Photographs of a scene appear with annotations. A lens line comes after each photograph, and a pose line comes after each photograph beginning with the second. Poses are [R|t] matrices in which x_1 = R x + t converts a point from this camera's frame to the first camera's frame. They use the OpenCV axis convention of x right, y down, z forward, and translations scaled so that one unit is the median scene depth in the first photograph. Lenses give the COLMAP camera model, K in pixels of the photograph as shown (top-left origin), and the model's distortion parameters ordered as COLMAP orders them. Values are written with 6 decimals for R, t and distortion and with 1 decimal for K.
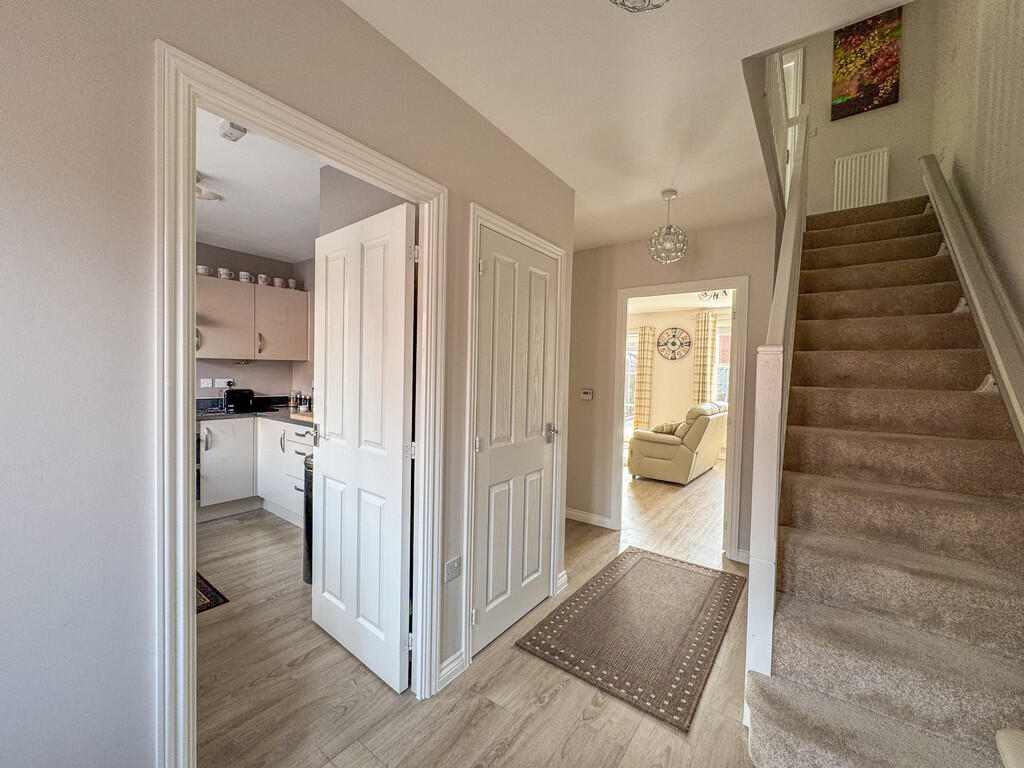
lens RADIAL K [[408.2, 0, 511.7], [0, 408.2, 382.0], [0, 0, 1]] dist [-0.004083, 0.000010]
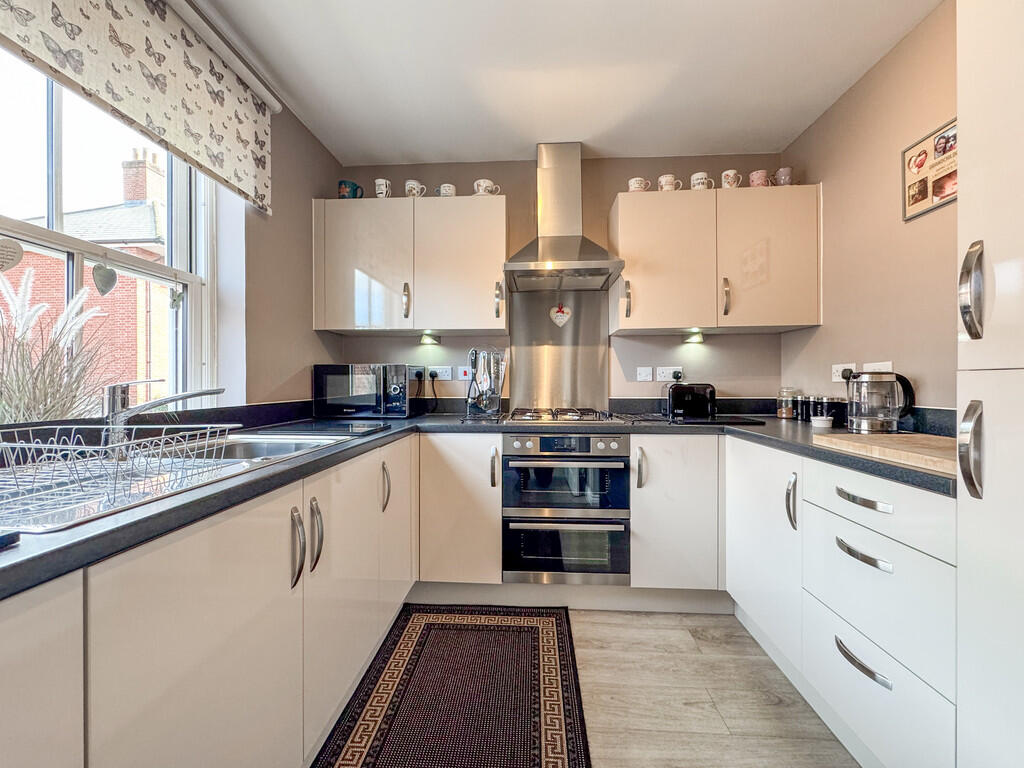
lens RADIAL K [[408.2, 0, 511.7], [0, 408.2, 382.0], [0, 0, 1]] dist [-0.004083, 0.000010]
pose [[0.542740, -0.022505, -0.839599, -0.324176], [-0.008669, 0.999438, -0.032394, 0.037461], [0.839856, 0.024860, 0.542240, 0.476492]]
